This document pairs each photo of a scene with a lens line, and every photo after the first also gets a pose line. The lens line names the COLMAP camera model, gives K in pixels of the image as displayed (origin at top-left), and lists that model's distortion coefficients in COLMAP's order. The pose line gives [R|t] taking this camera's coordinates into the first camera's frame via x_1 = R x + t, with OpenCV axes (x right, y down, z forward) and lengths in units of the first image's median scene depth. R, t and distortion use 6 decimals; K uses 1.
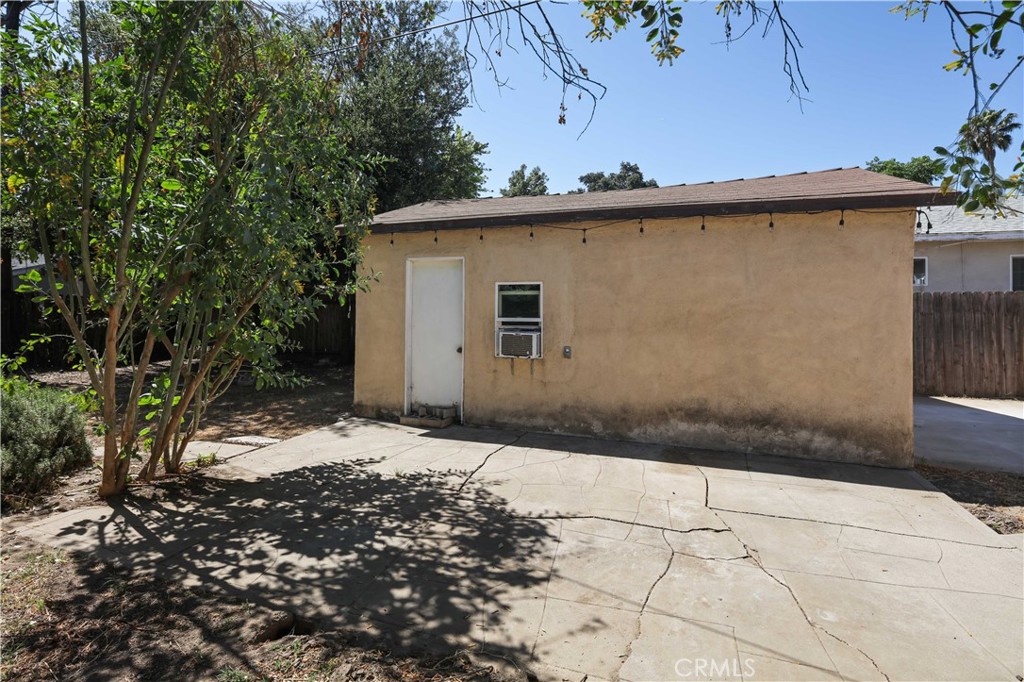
lens RADIAL K [[504.9, 0, 512.5], [0, 504.9, 334.7], [0, 0, 1]] dist [0.001066, -0.000341]
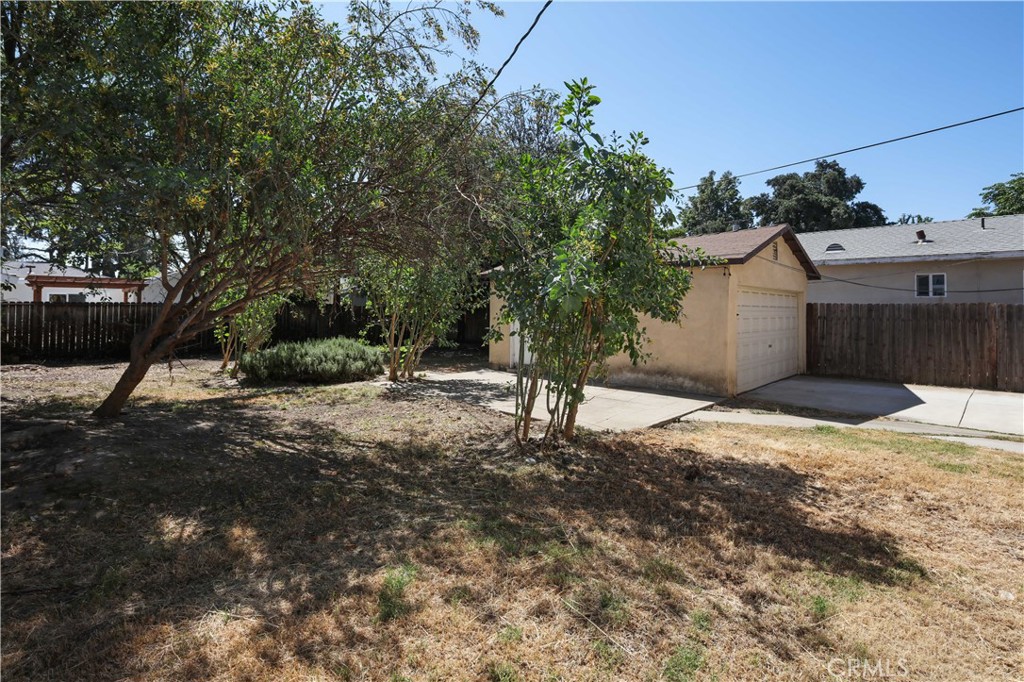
lens RADIAL K [[504.9, 0, 512.5], [0, 504.9, 334.7], [0, 0, 1]] dist [0.001066, -0.000341]
pose [[0.921262, 0.020075, -0.388423, 0.413701], [-0.023680, 0.999709, -0.004495, 0.026584], [0.388220, 0.013339, 0.921470, -0.605779]]
